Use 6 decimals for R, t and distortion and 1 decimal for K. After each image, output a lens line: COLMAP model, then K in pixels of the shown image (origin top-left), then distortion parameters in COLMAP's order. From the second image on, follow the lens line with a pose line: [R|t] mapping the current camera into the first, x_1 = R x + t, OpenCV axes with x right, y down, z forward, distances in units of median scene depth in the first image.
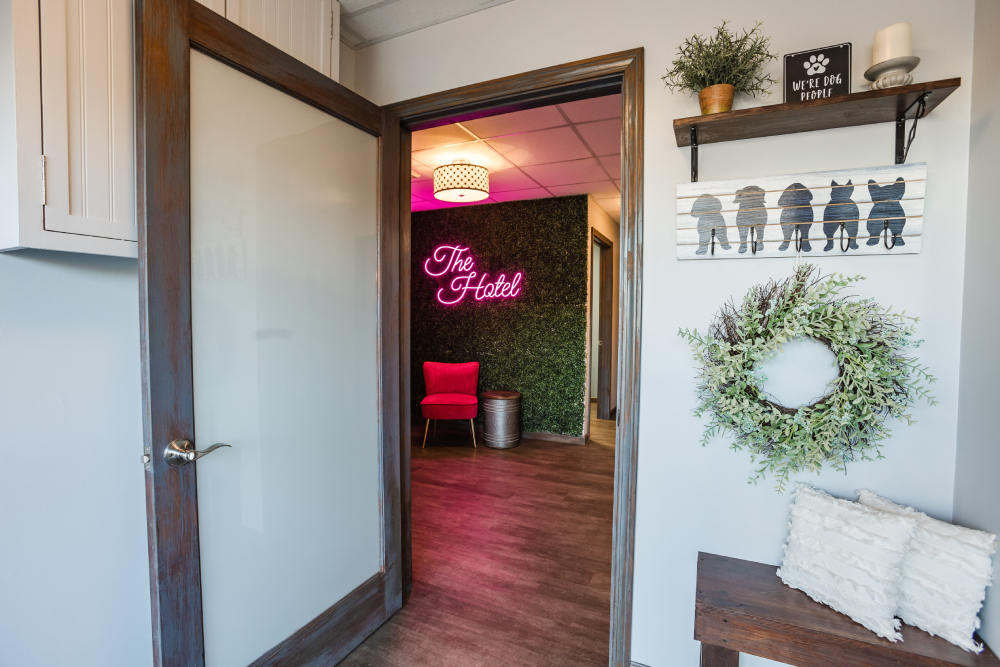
lens RADIAL K [[457.6, 0, 497.0], [0, 457.6, 329.8], [0, 0, 1]] dist [-0.074945, 0.030467]
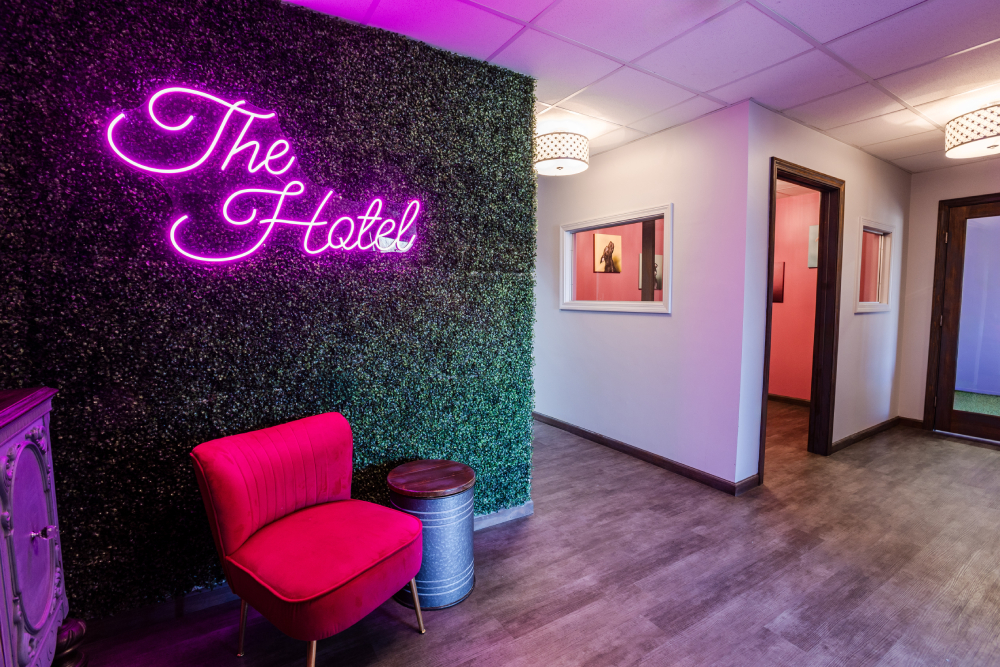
lens RADIAL K [[457.6, 0, 497.0], [0, 457.6, 329.8], [0, 0, 1]] dist [-0.074945, 0.030467]
pose [[0.550192, -0.066245, 0.832407, -0.287478], [0.036501, 0.997803, 0.055281, -0.017395], [-0.834240, -0.000031, 0.551401, 0.670966]]
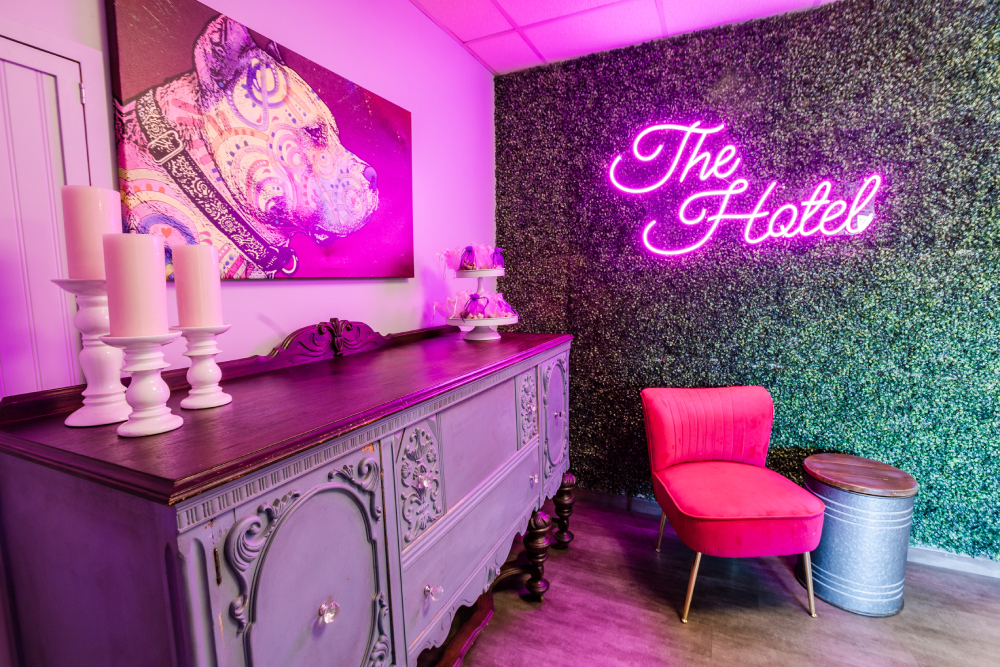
lens RADIAL K [[462.5, 0, 509.7], [0, 462.5, 327.1], [0, 0, 1]] dist [-0.070600, 0.030918]
pose [[0.999897, -0.014311, 0.001463, -0.281883], [0.014206, 0.998312, 0.056308, -0.014002], [-0.002266, -0.056281, 0.998412, 0.577603]]
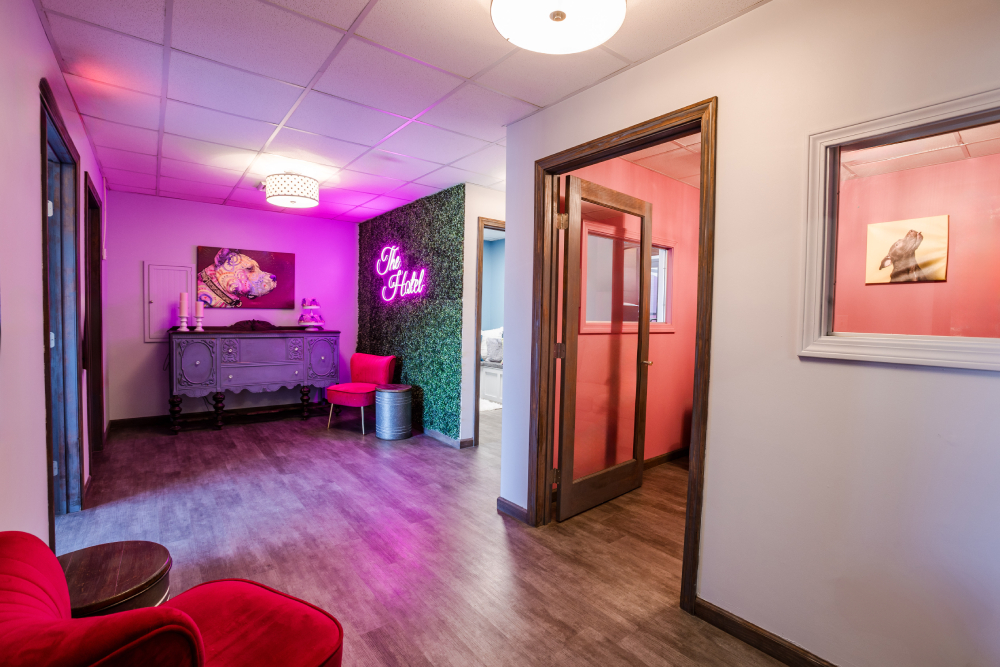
lens RADIAL K [[457.6, 0, 497.0], [0, 457.6, 329.8], [0, 0, 1]] dist [-0.074945, 0.030467]
pose [[0.891644, 0.027841, -0.451880, 0.641090], [-0.031832, 0.999492, -0.001229, 0.004722], [0.451616, 0.015480, 0.892078, 0.174676]]
